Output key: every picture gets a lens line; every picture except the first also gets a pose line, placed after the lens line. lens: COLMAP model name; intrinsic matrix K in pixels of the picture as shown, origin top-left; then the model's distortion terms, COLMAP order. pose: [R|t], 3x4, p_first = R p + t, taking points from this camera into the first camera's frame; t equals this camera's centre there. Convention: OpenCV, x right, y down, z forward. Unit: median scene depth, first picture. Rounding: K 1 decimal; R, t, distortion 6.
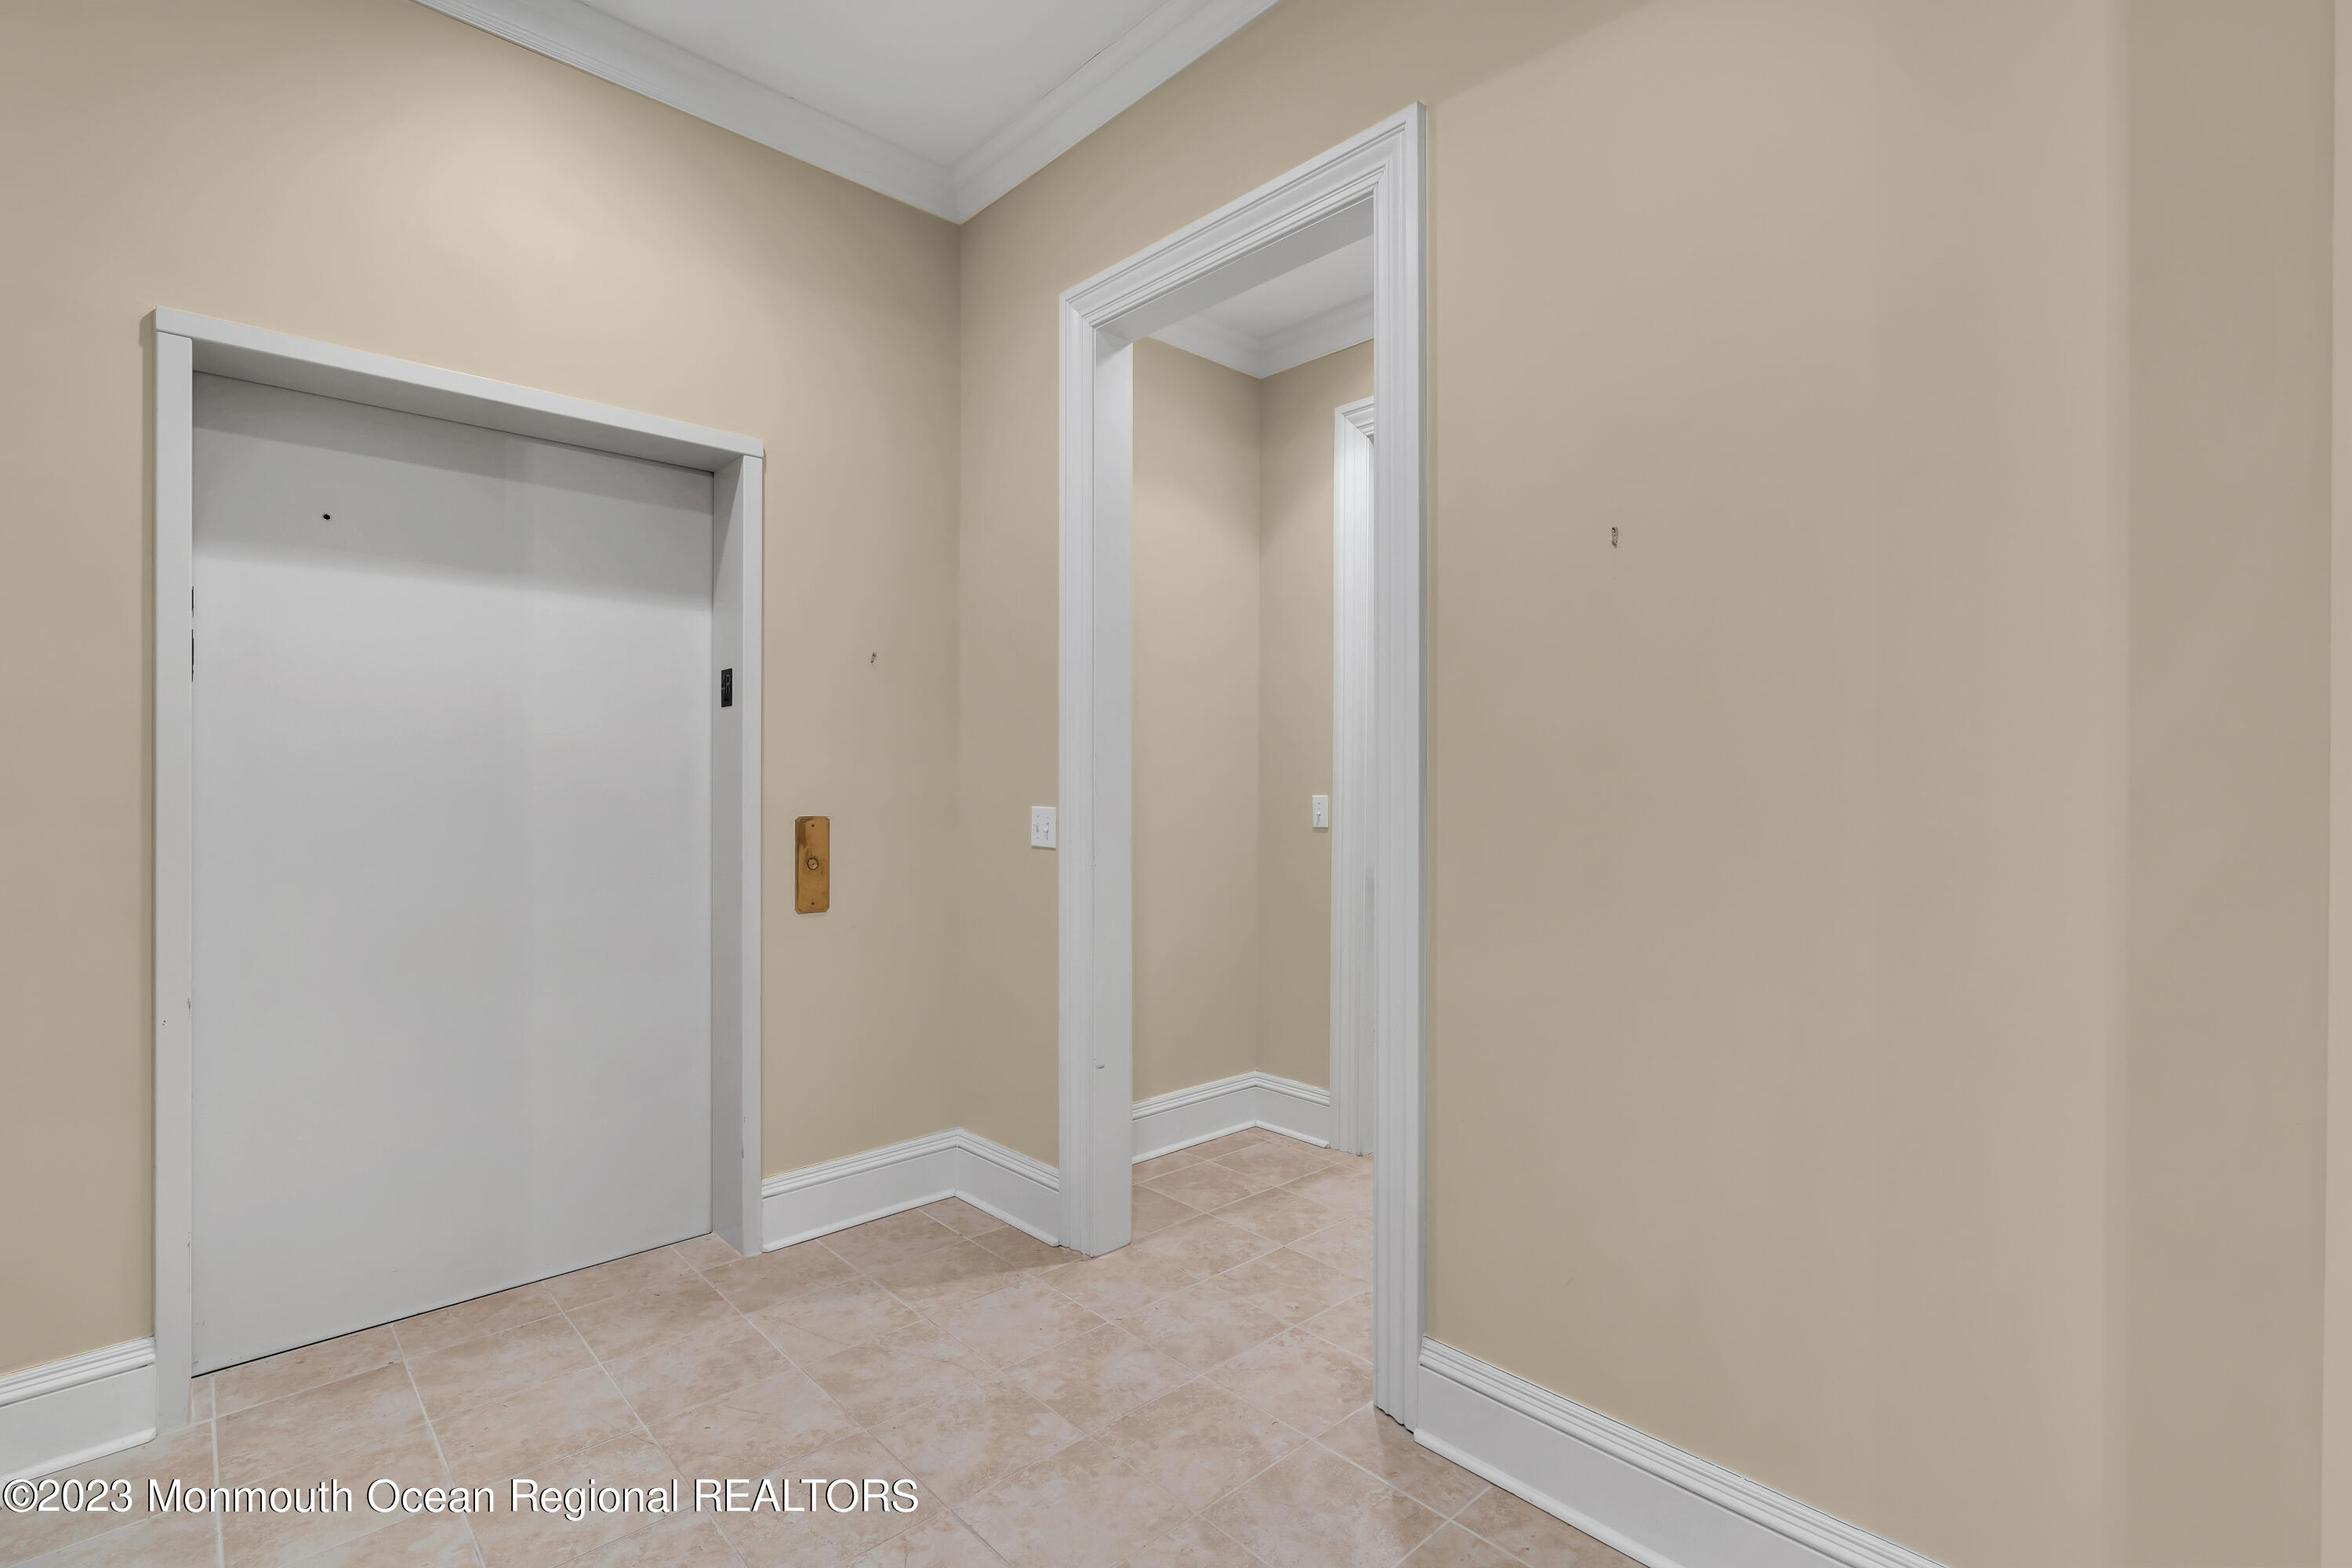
lens RADIAL K [[1066.3, 0, 1177.5], [0, 1066.3, 782.2], [0, 0, 1]] dist [-0.009275, 0.004235]
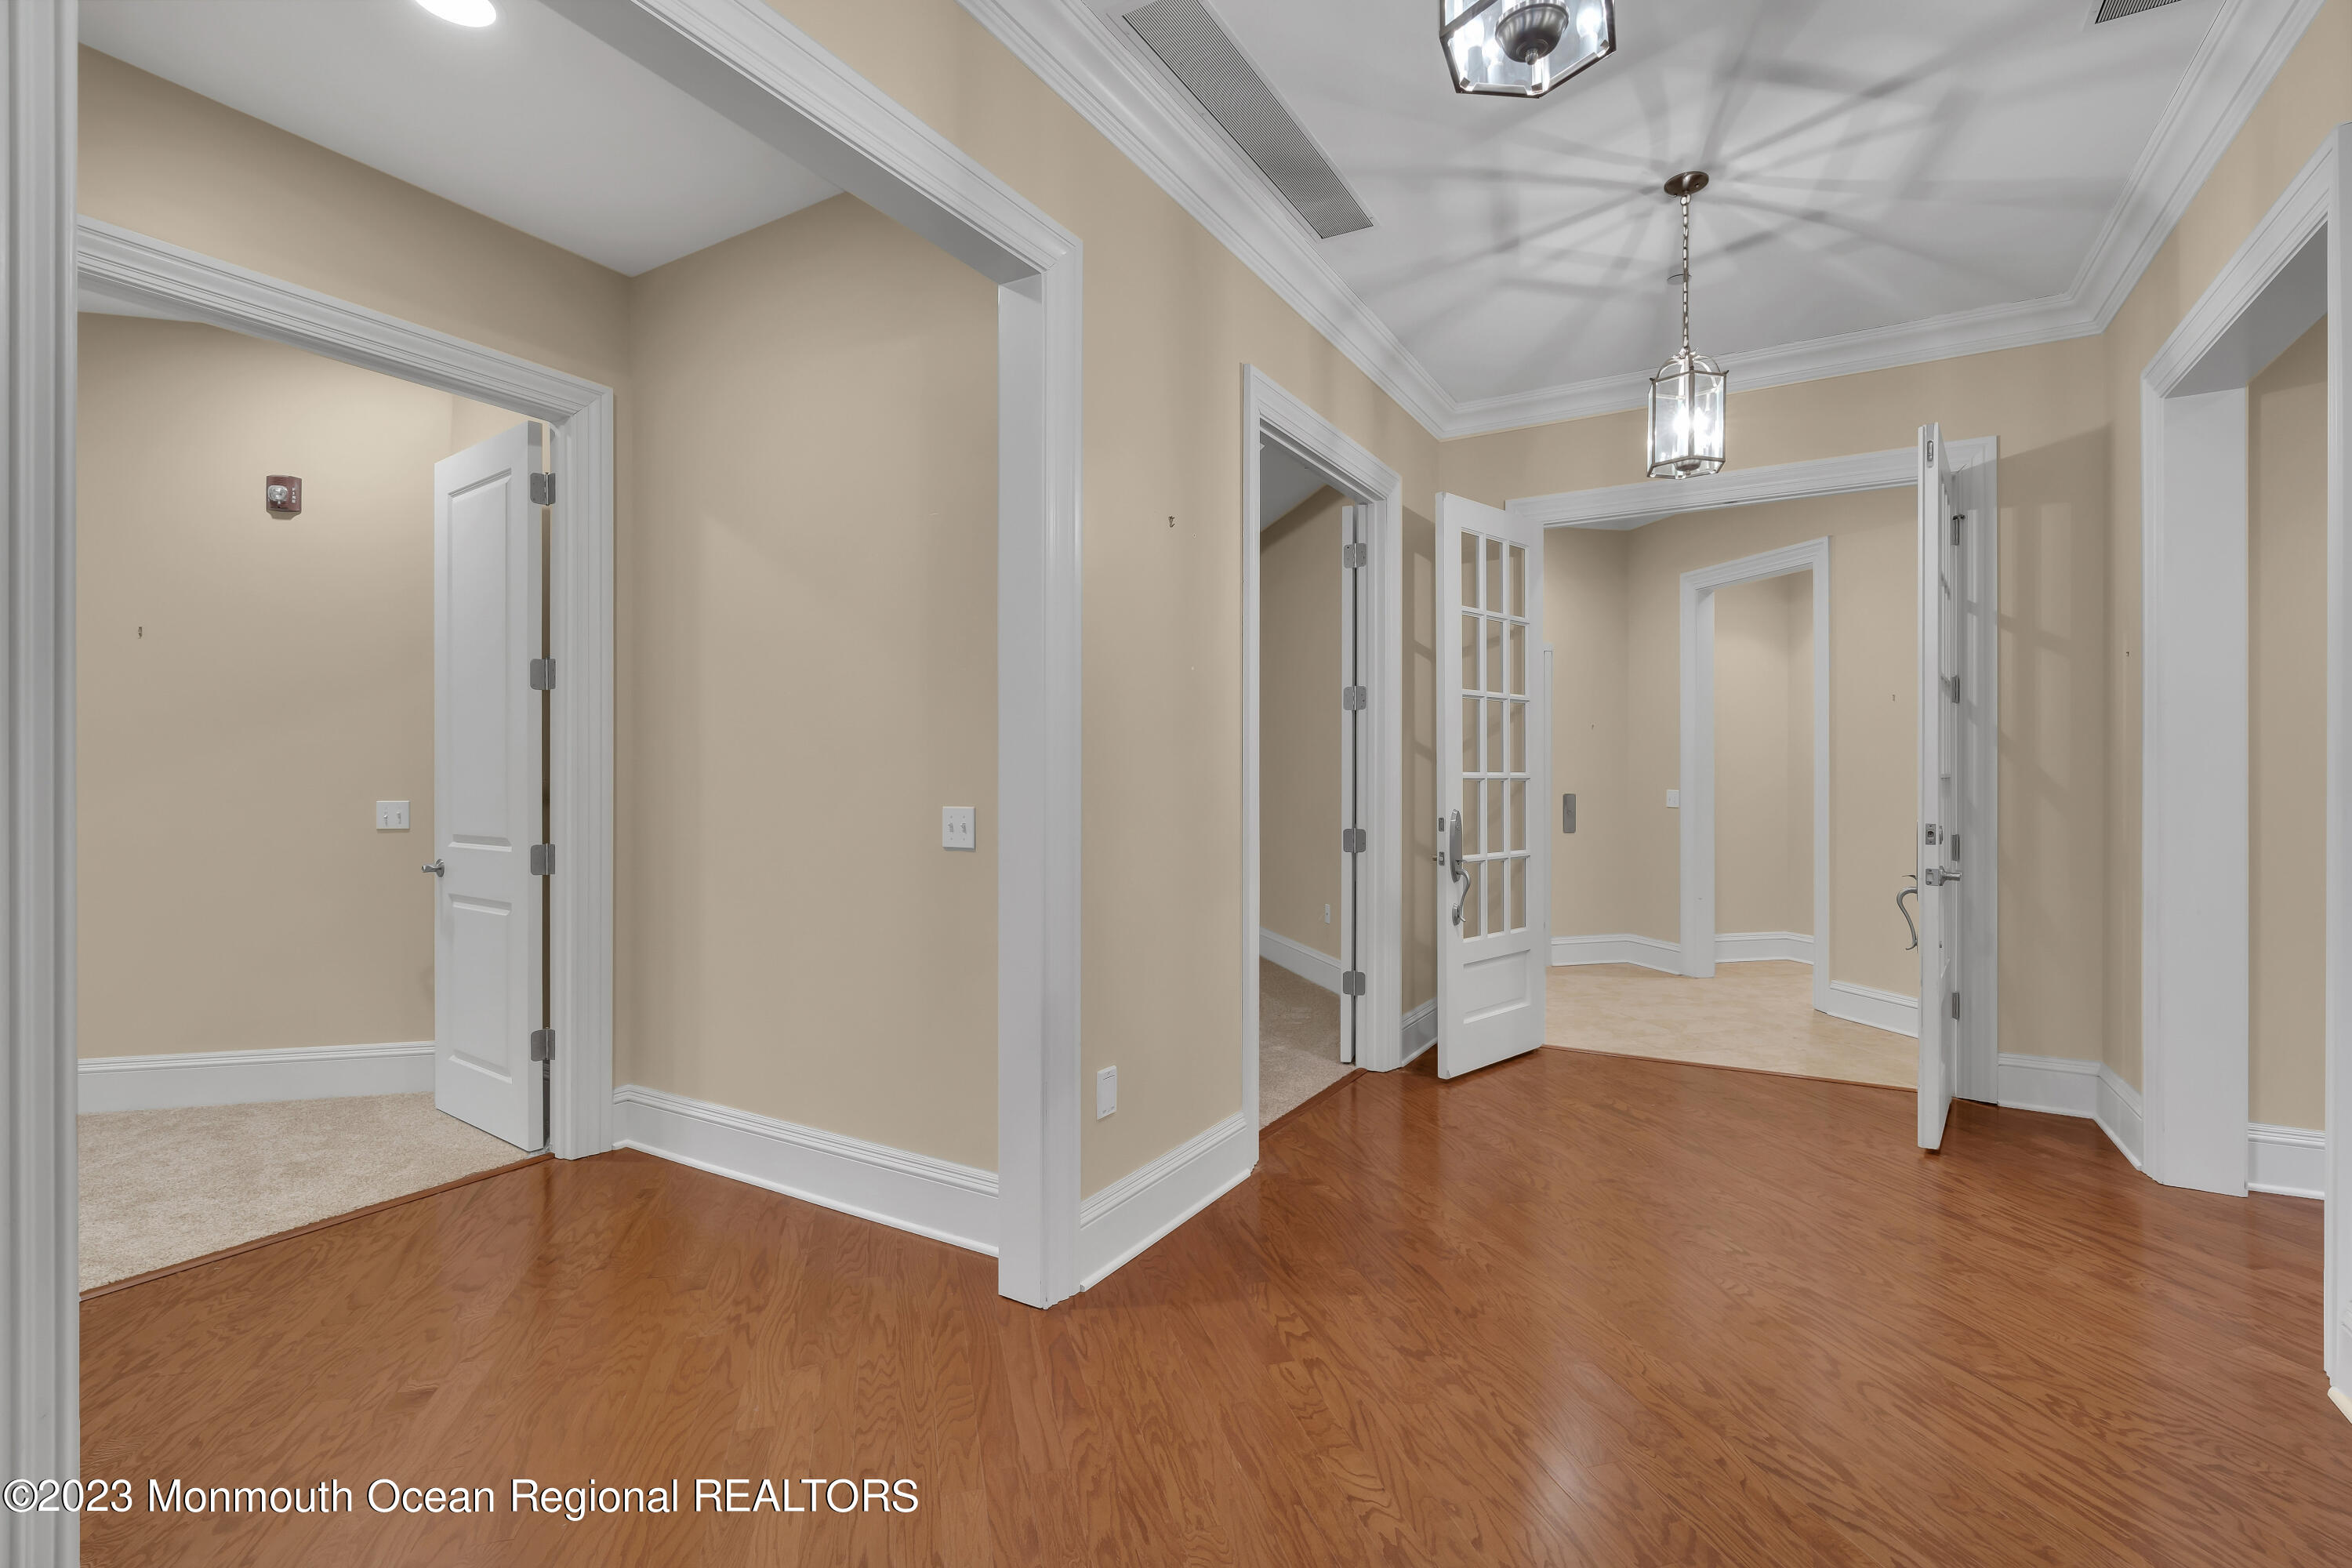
lens RADIAL K [[1066.3, 0, 1182.9], [0, 1066.3, 782.2], [0, 0, 1]] dist [-0.009275, 0.004235]
pose [[0.879224, -0.004229, -0.476390, 0.043125], [0.003419, 0.999991, -0.002566, 0.009265], [0.476397, 0.000627, 0.879230, -1.582370]]
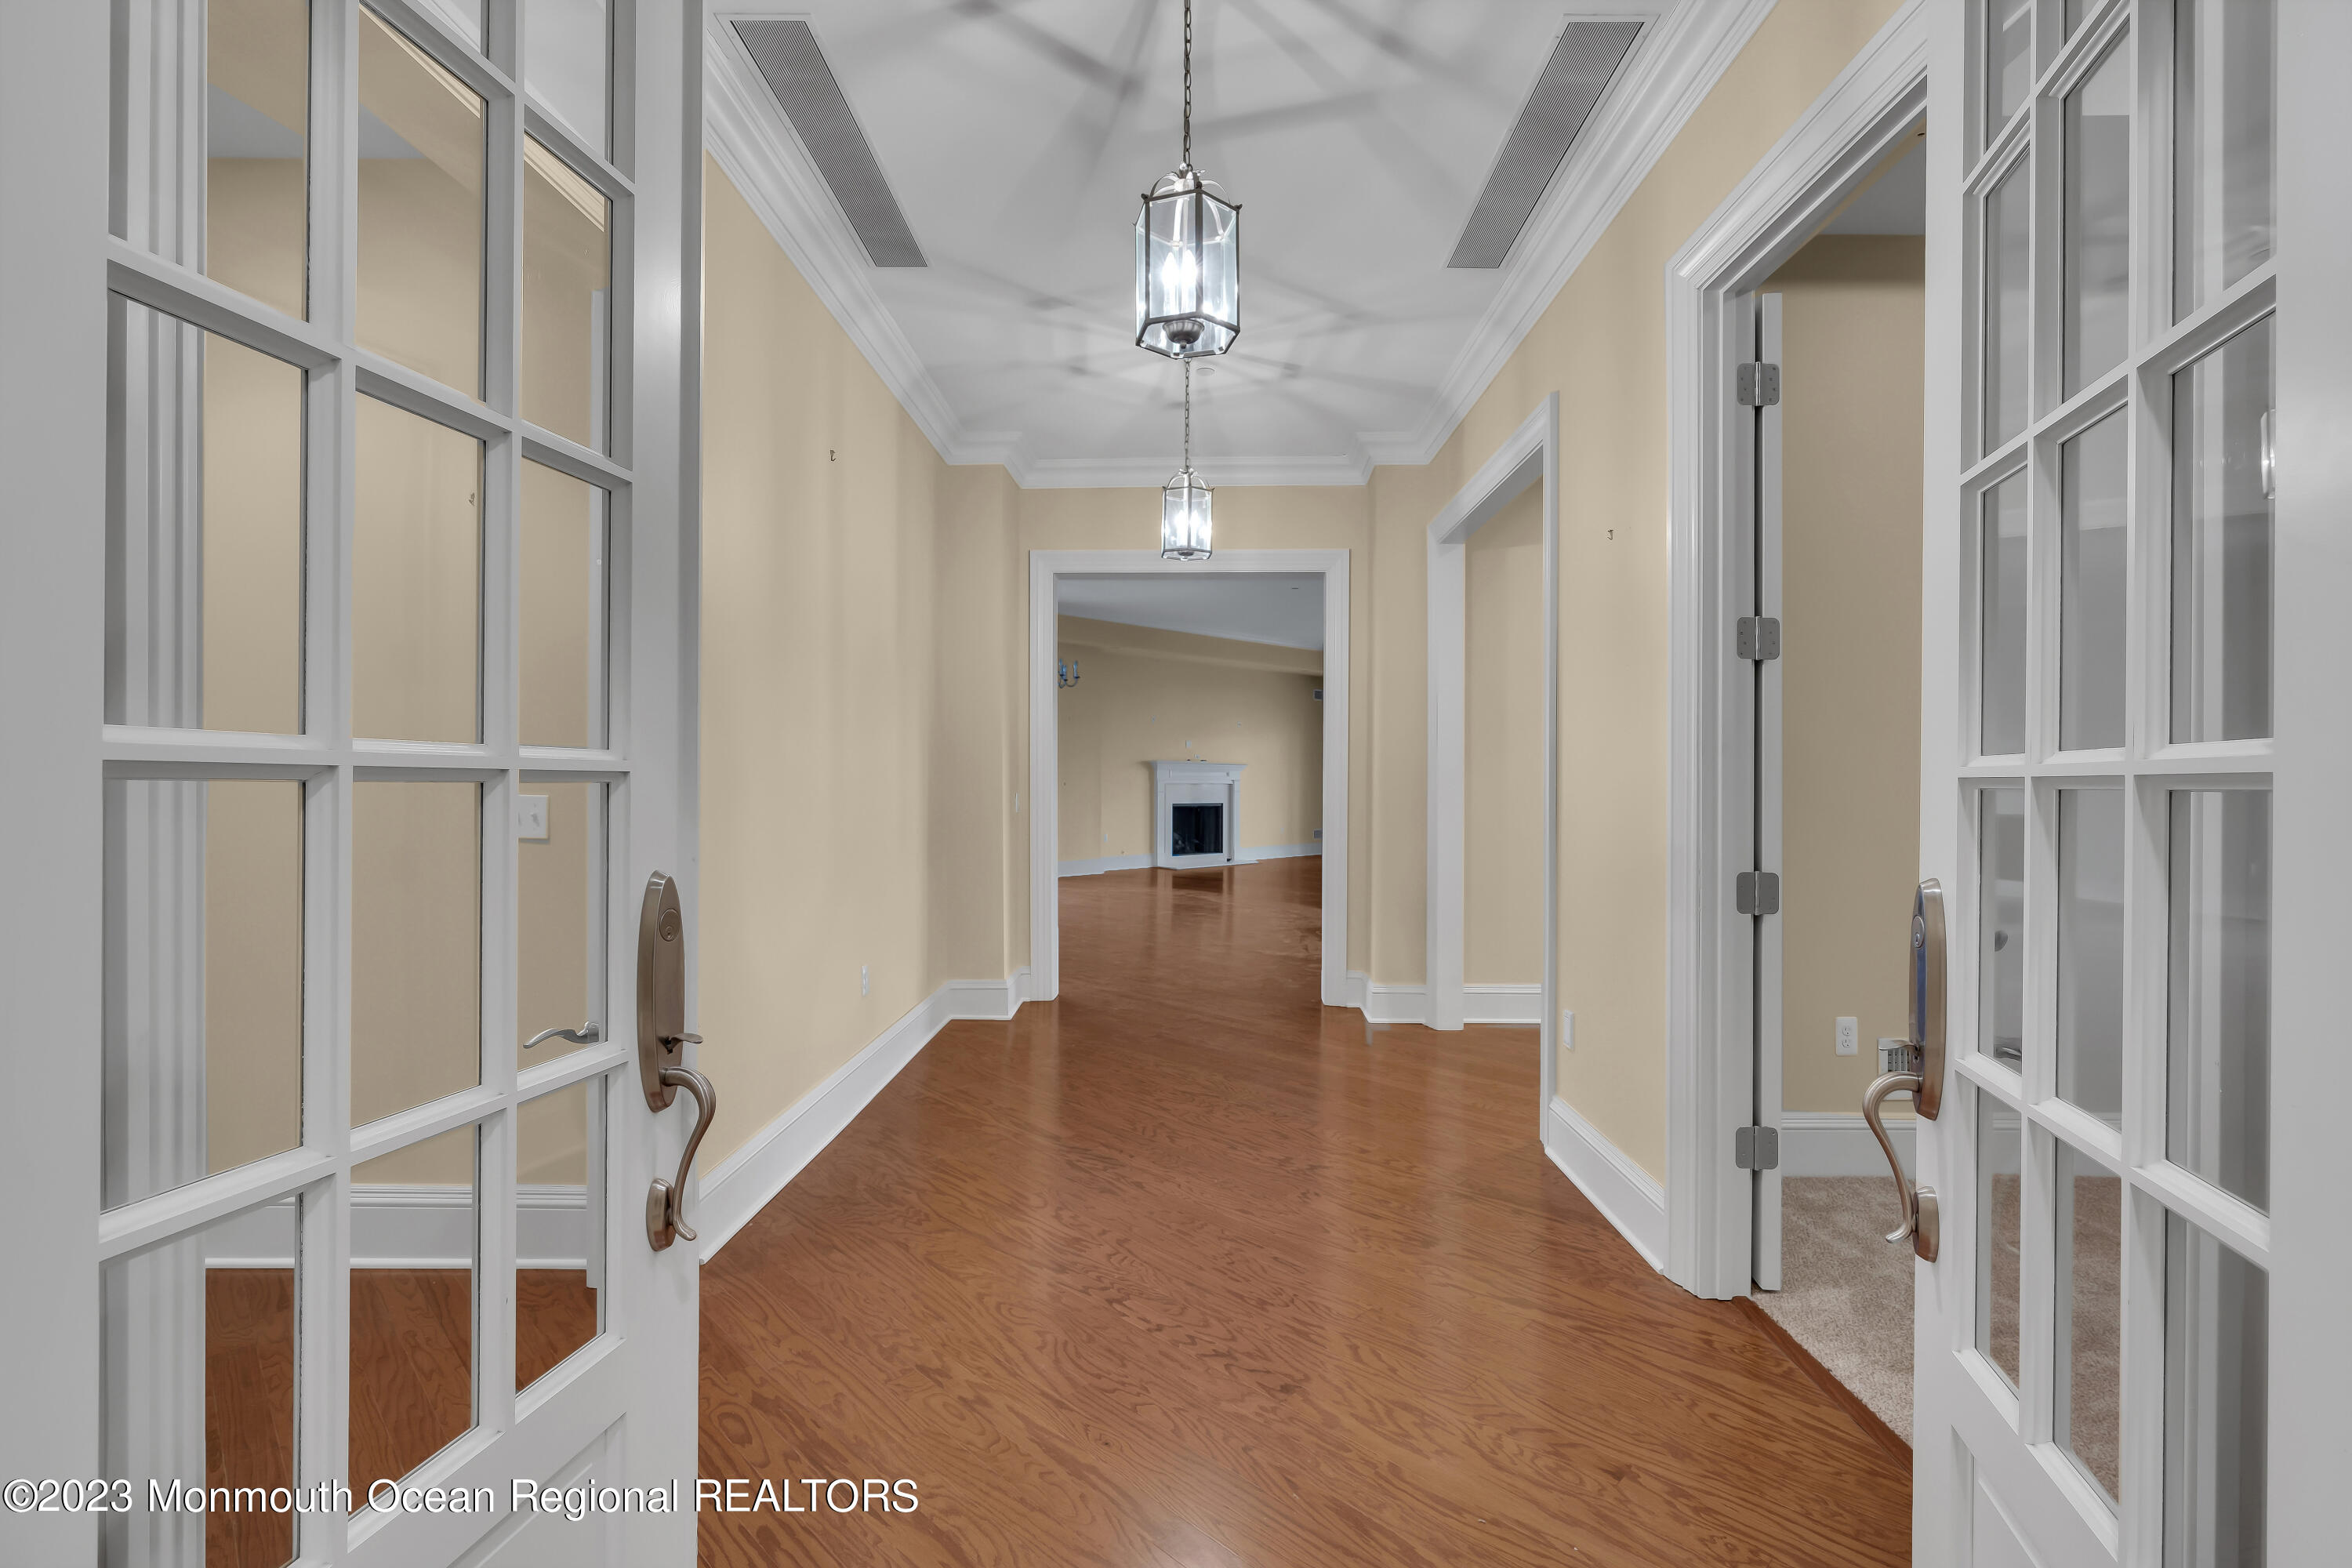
lens RADIAL K [[1066.3, 0, 1181.4], [0, 1066.3, 775.2], [0, 0, 1]] dist [-0.009275, 0.004235]
pose [[-0.999621, -0.009207, -0.025954, -0.066396], [-0.009336, 0.999945, 0.004859, -0.024052], [0.025908, 0.005099, -0.999651, 3.354797]]
